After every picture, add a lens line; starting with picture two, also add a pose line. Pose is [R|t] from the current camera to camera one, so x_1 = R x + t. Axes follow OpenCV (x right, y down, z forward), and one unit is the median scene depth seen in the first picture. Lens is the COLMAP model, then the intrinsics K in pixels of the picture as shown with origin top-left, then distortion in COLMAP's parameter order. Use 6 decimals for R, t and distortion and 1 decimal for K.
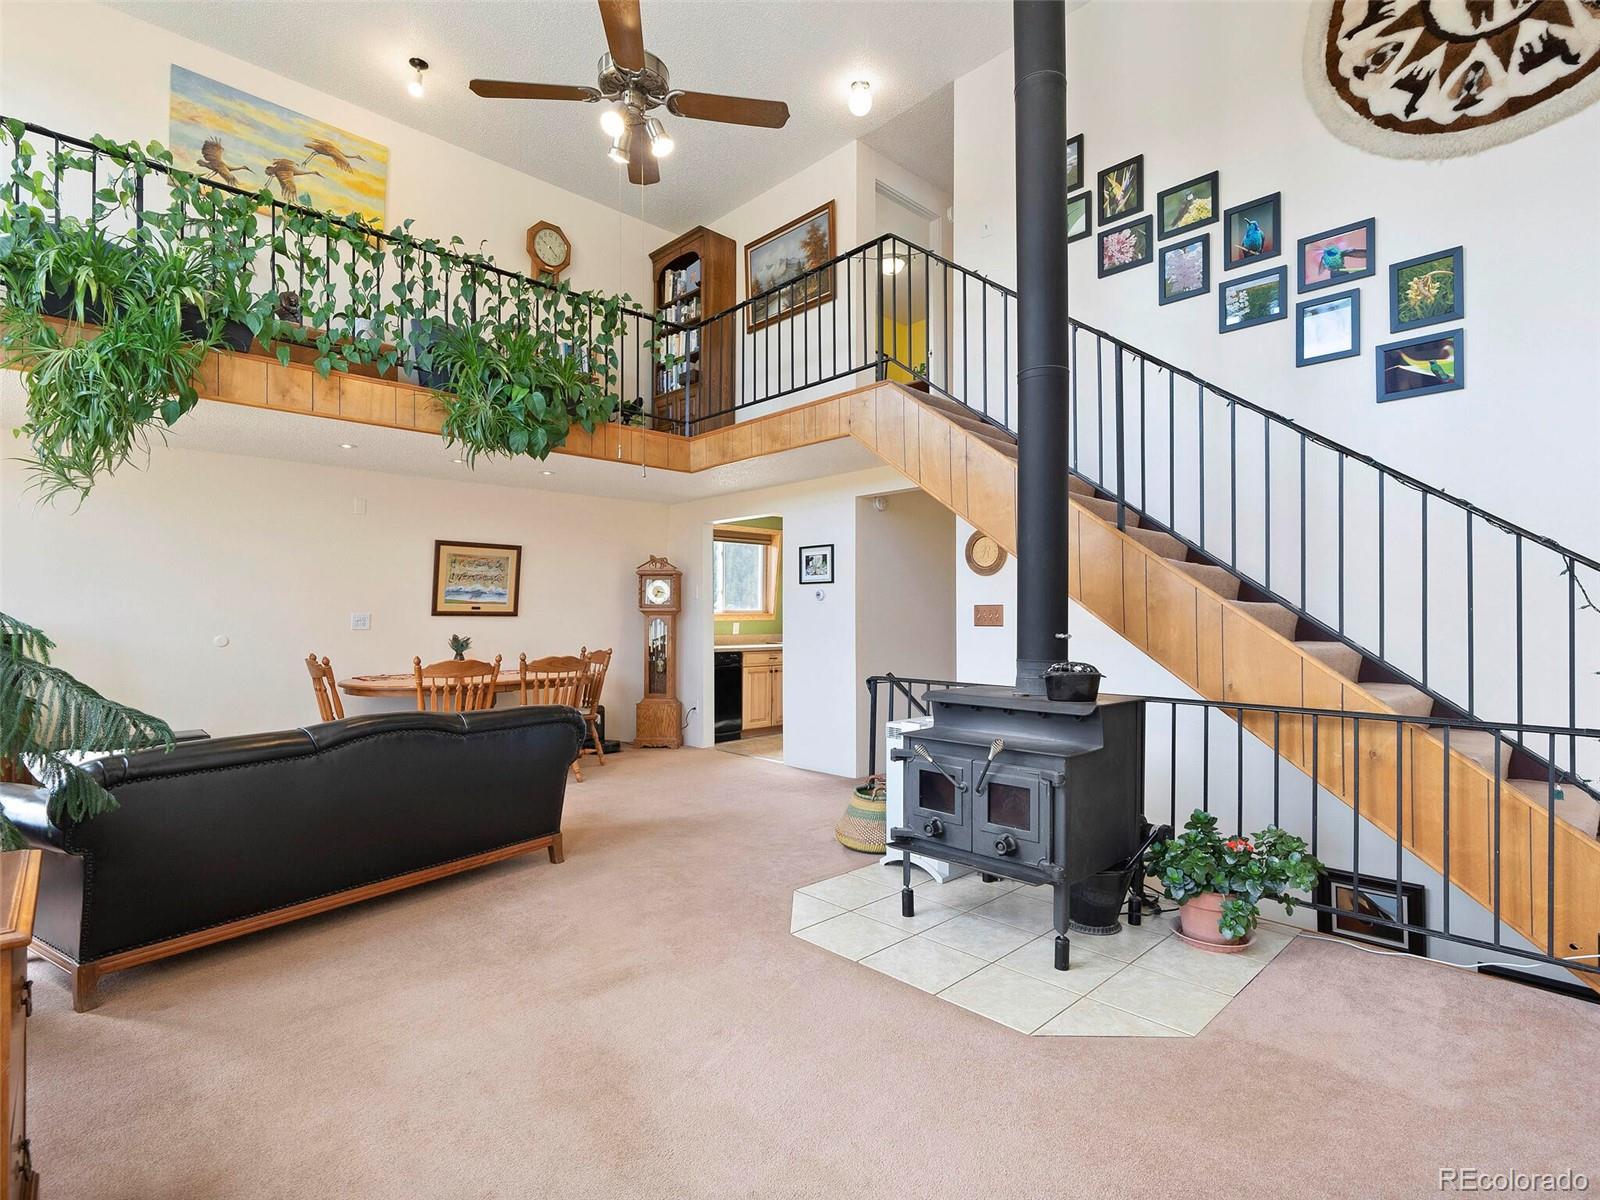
lens RADIAL K [[771.9, 0, 799.0], [0, 771.9, 622.6], [0, 0, 1]] dist [-0.002642, -0.000102]
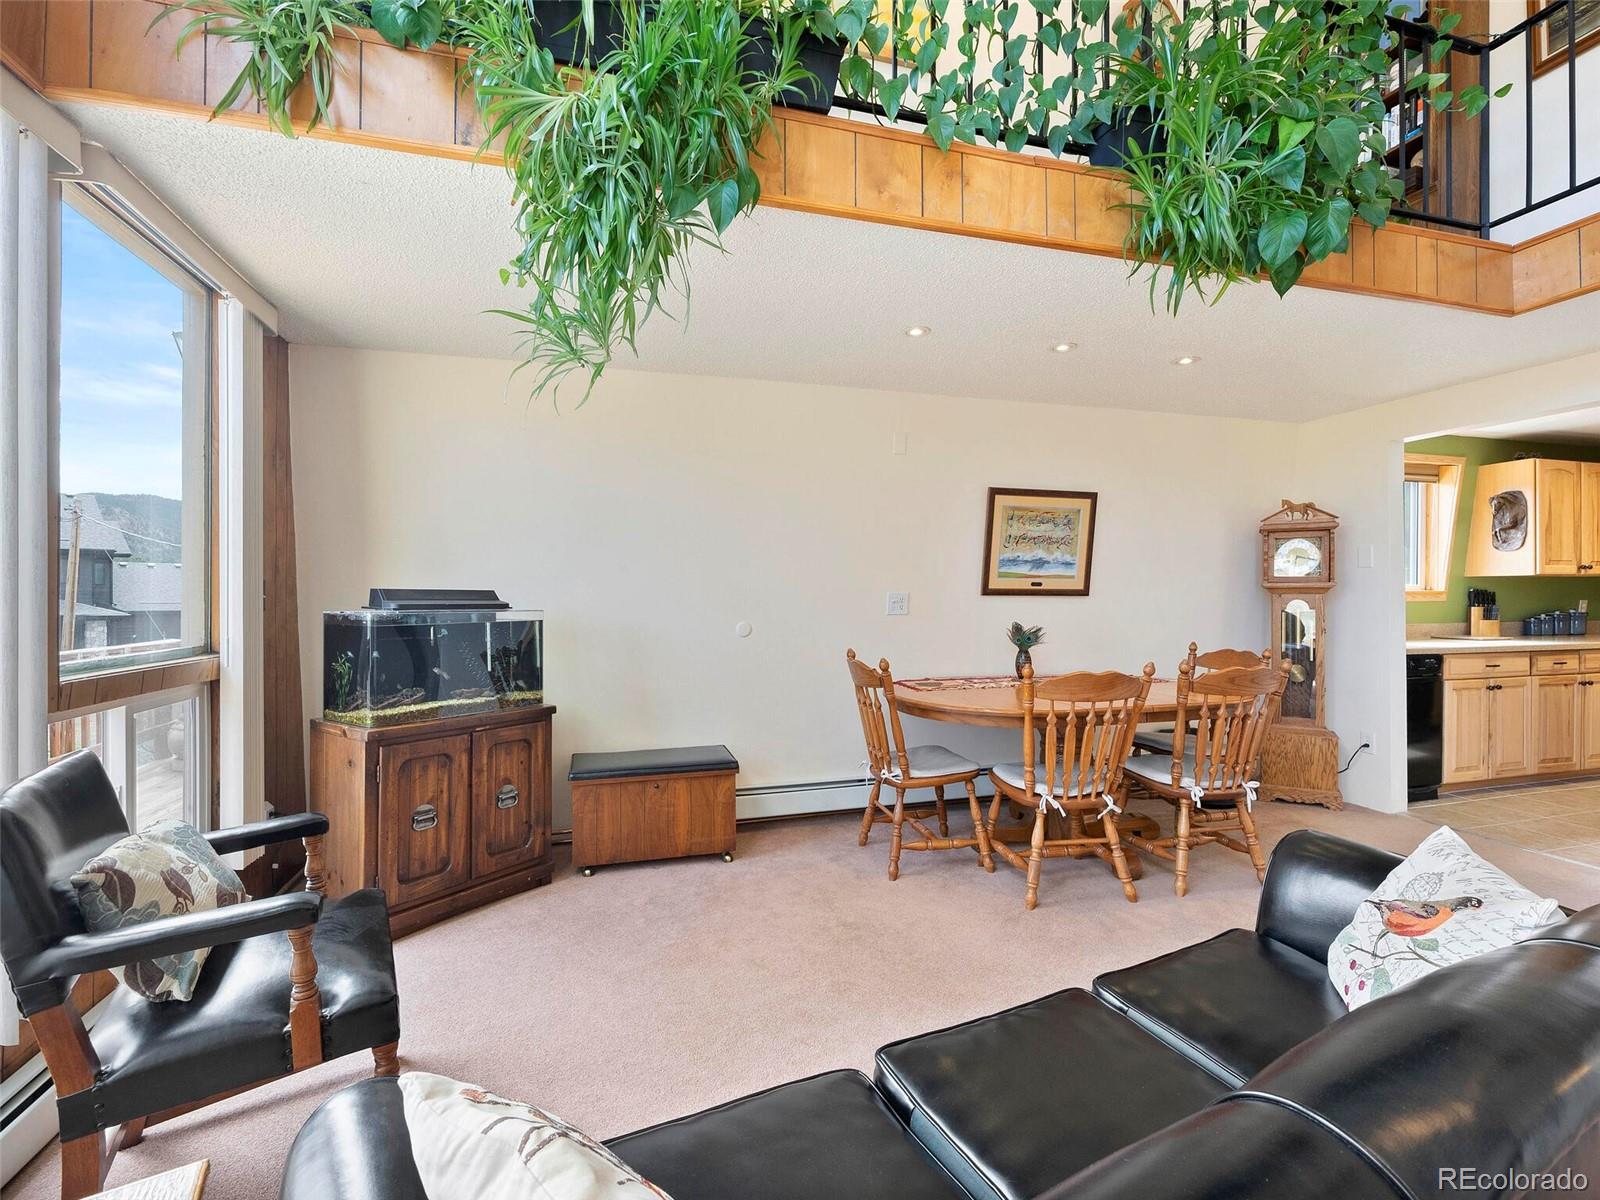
lens RADIAL K [[651.1, 0, 800.0], [0, 651.1, 600.0], [0, 0, 1]] dist [0.000324, 0.000167]
pose [[0.890933, 0.000975, -0.454134, -0.350173], [-0.001465, 0.999999, -0.000727, -0.004061], [0.454133, 0.001313, 0.890933, 0.388881]]
